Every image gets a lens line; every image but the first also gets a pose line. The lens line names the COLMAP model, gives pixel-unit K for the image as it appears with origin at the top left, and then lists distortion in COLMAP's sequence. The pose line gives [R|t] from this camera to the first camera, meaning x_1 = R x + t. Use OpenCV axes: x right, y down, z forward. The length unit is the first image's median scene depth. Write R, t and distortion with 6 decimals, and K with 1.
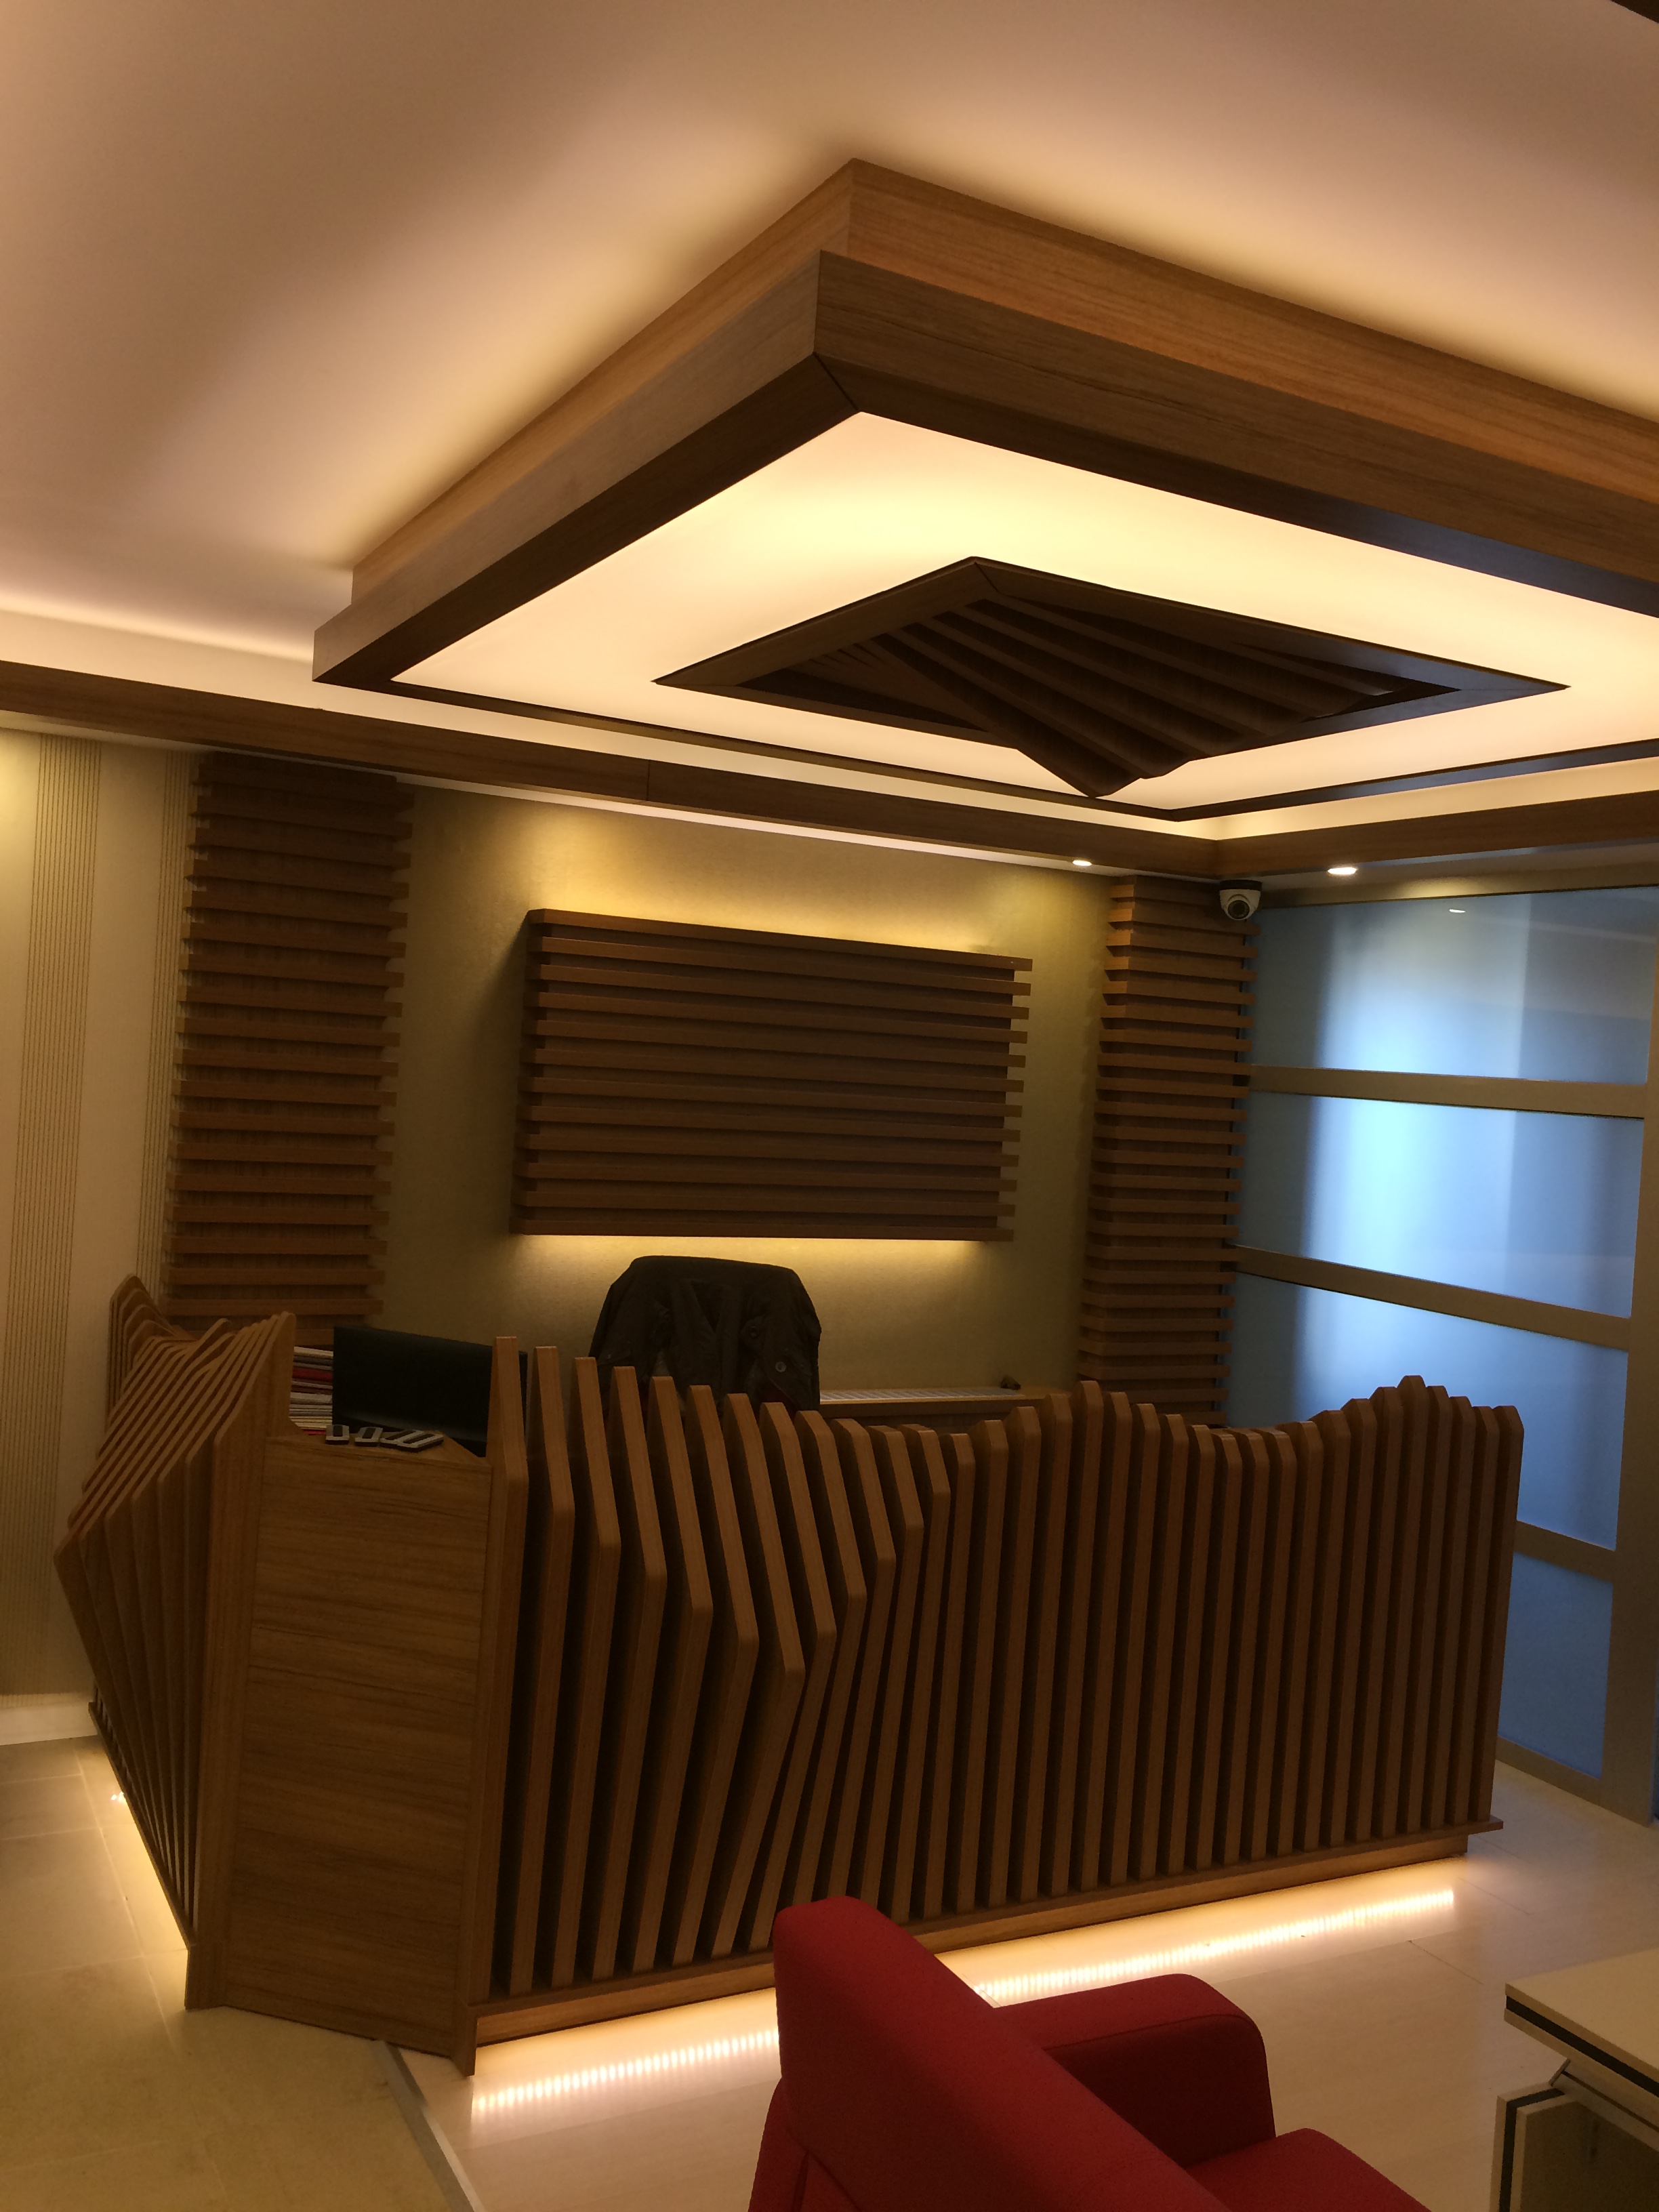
lens RADIAL K [[1853.5, 0, 829.5], [0, 1853.5, 1106.0], [0, 0, 1]] dist [0.071741, -0.096981]
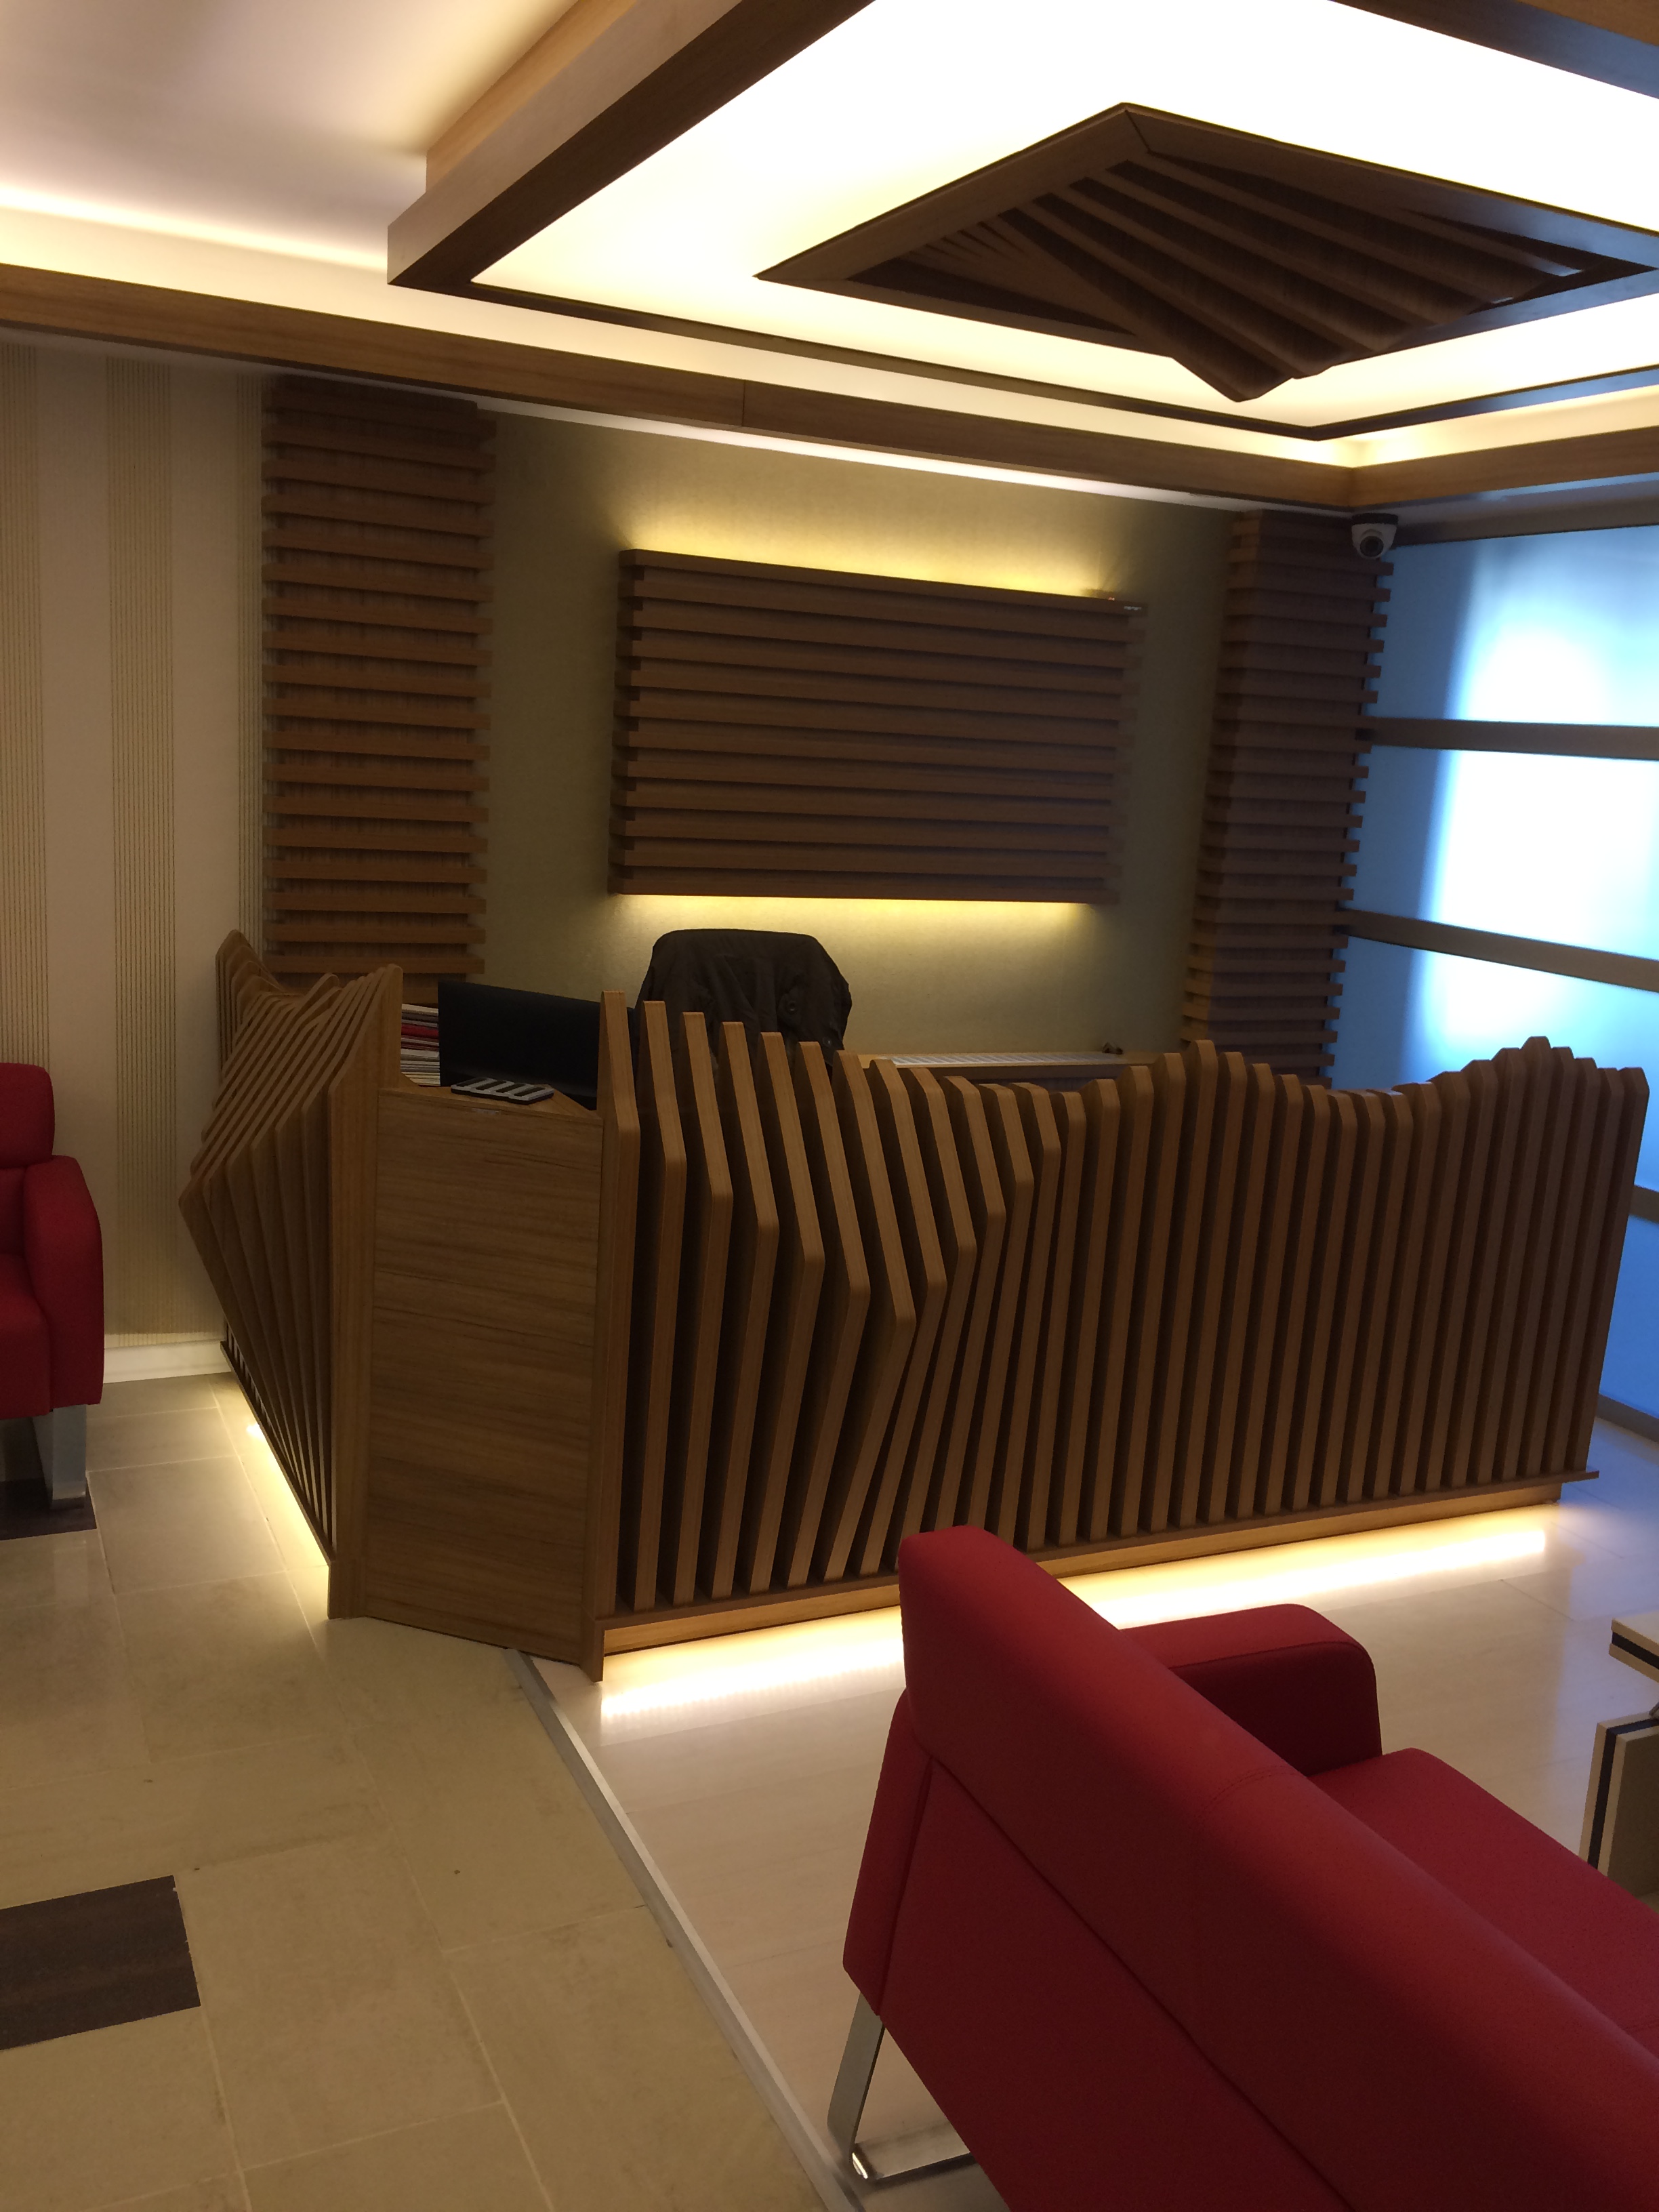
lens RADIAL K [[1860.8, 0, 829.5], [0, 1860.8, 1106.0], [0, 0, 1]] dist [0.088544, -0.139682]
pose [[0.998846, 0.005749, -0.047680, -0.010756], [0.002682, 0.984581, 0.174906, 0.010473], [0.047951, -0.174832, 0.983430, 0.019340]]
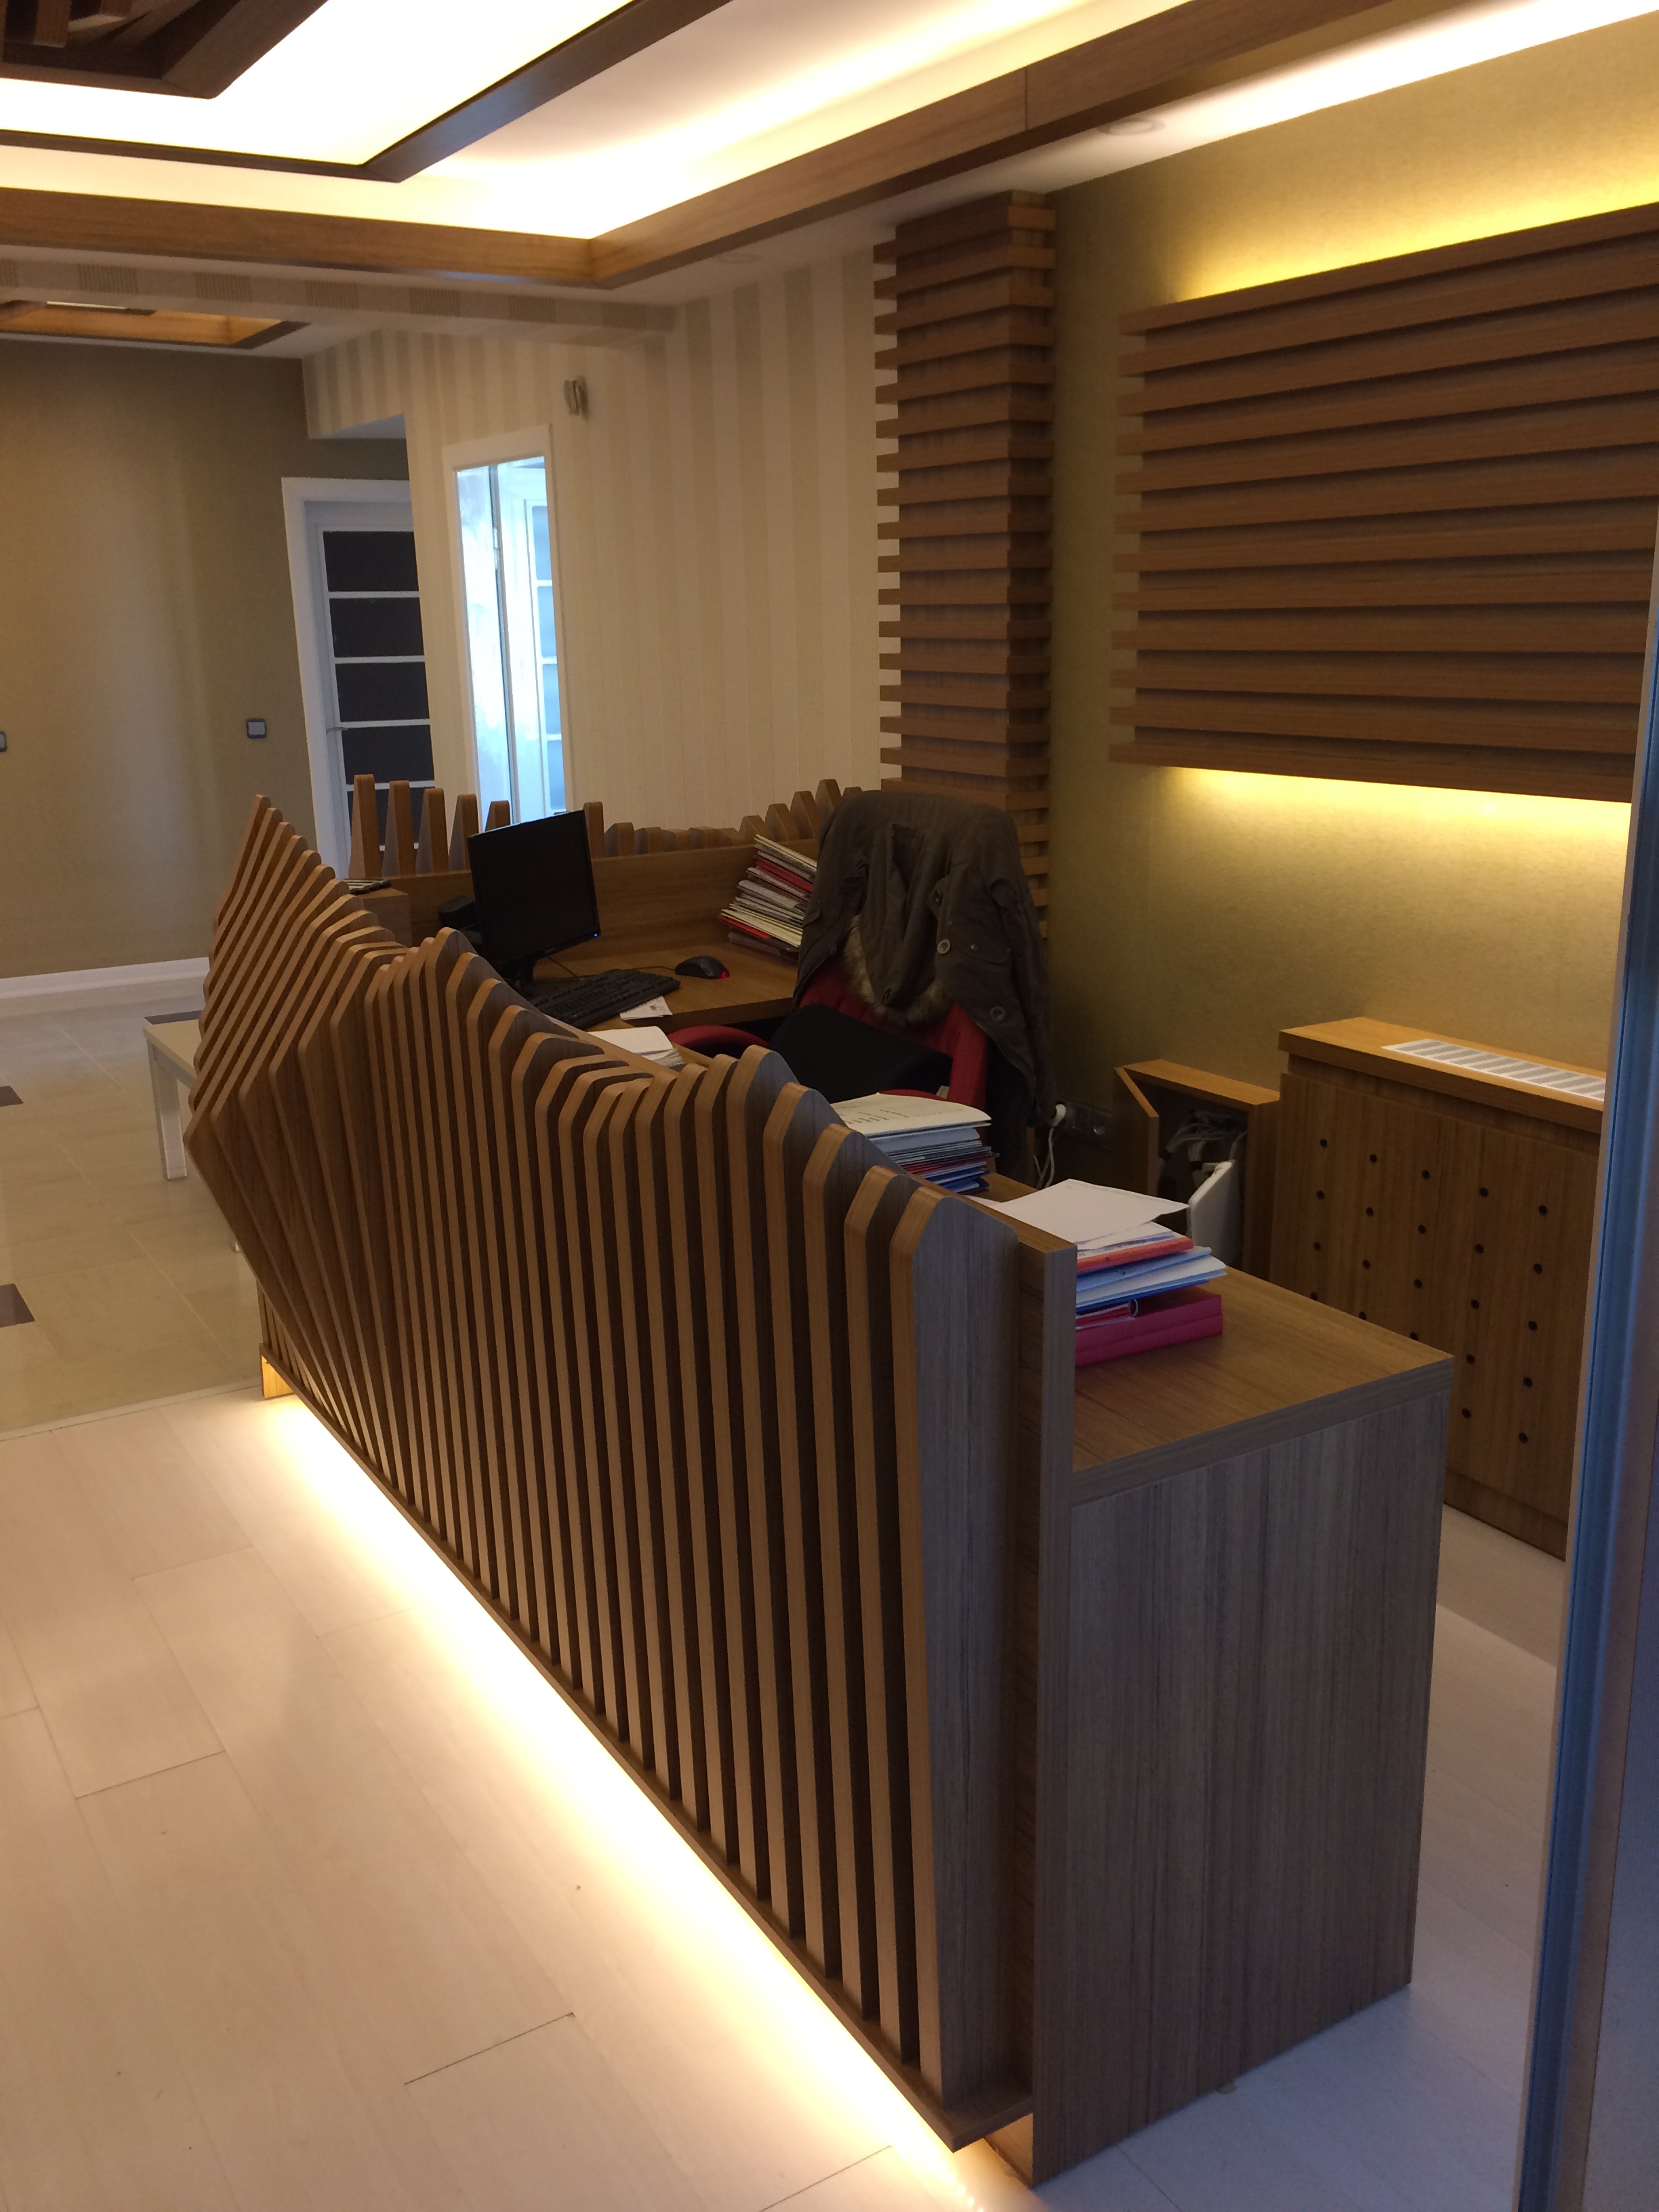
lens RADIAL K [[1860.8, 0, 829.5], [0, 1860.8, 1106.0], [0, 0, 1]] dist [0.088544, -0.139682]
pose [[0.066174, 0.189671, -0.979615, 0.917251], [-0.003928, 0.981809, 0.189830, 0.090771], [0.997800, -0.008714, 0.065715, 1.188642]]
